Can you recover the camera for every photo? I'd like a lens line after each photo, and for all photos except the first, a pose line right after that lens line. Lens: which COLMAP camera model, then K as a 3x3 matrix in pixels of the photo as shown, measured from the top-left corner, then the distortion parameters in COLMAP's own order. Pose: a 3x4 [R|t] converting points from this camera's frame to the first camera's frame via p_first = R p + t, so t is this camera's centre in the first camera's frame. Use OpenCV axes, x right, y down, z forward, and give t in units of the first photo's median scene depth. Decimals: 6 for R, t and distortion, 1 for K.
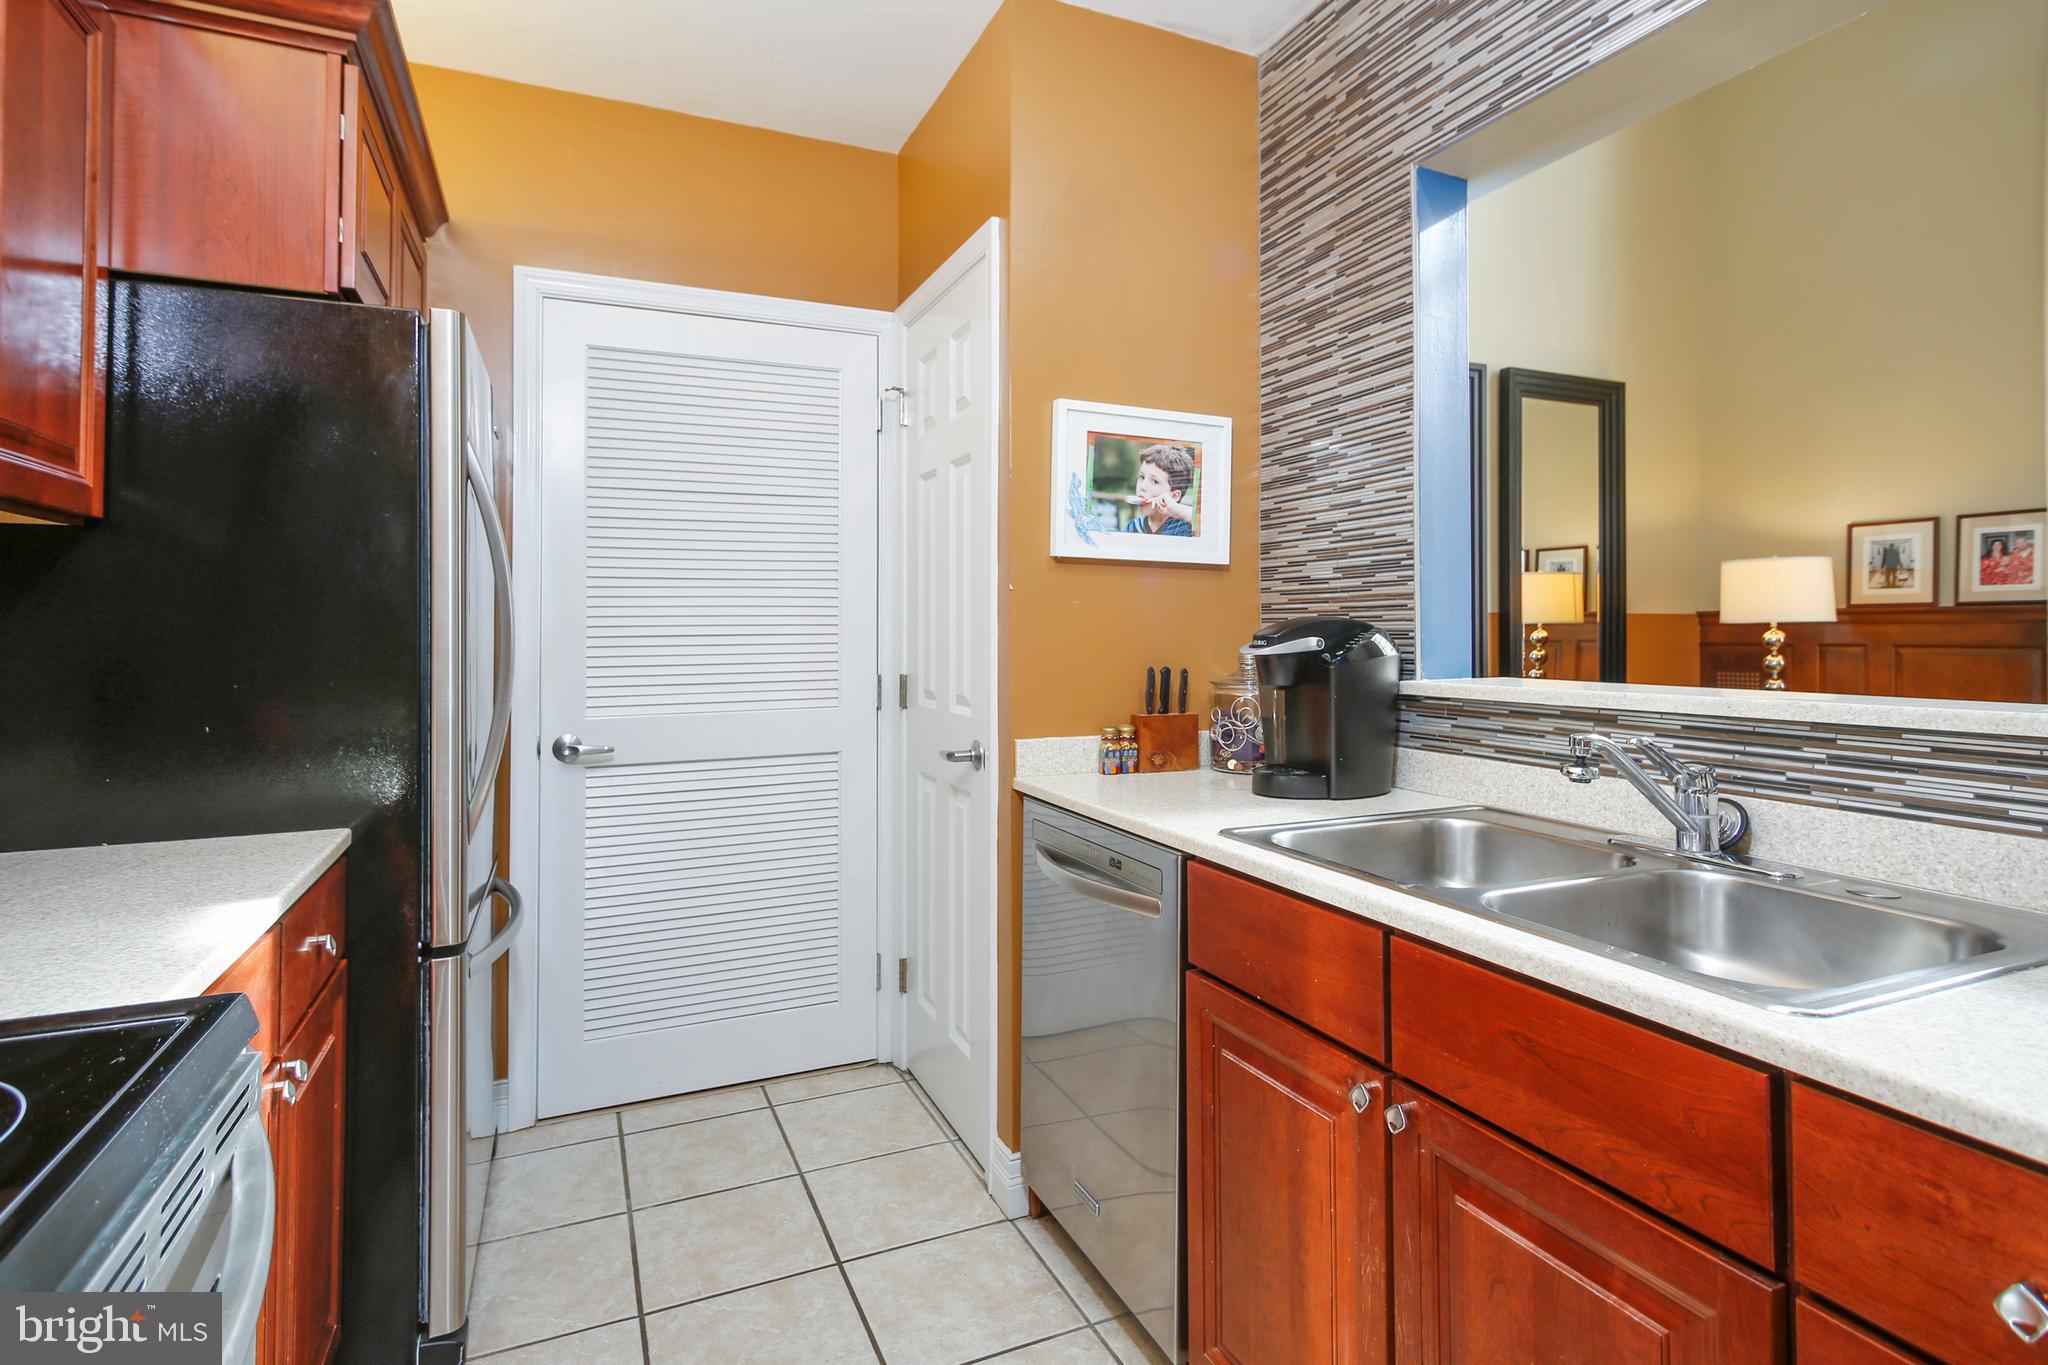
lens RADIAL K [[1087.1, 0, 999.6], [0, 1087.1, 602.1], [0, 0, 1]] dist [0.022864, -0.000579]
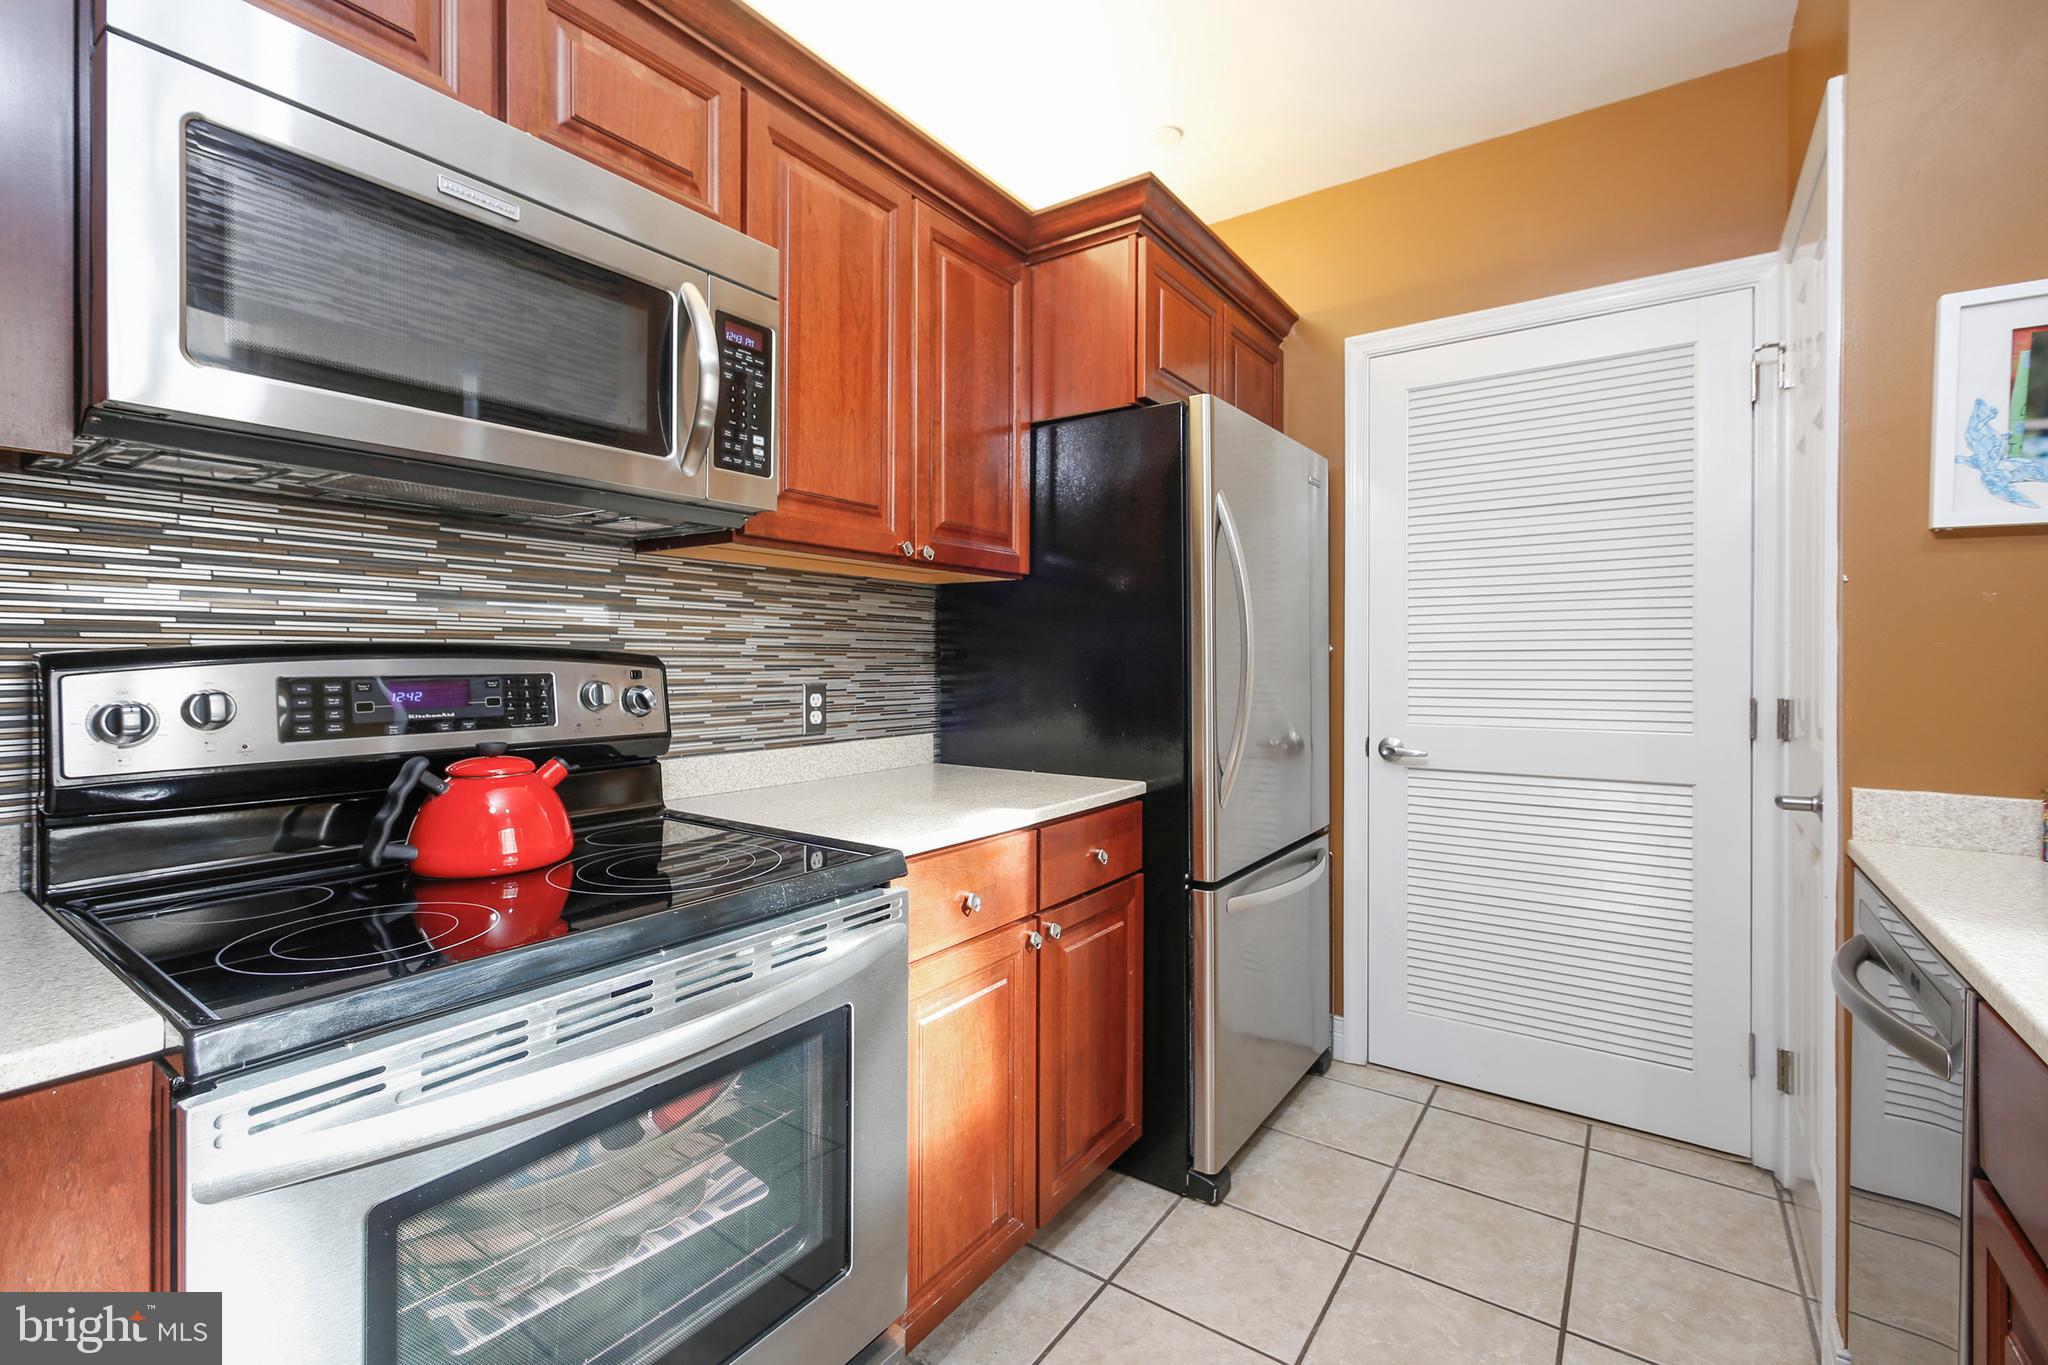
lens RADIAL K [[912.0, 0, 1019.0], [0, 912.0, 654.9], [0, 0, 1]] dist [0.004592, 0.000192]
pose [[0.501457, 0.000419, -0.865183, 0.258072], [0.015670, 0.999831, 0.009566, 0.022588], [0.865041, -0.018355, 0.501366, 0.210303]]
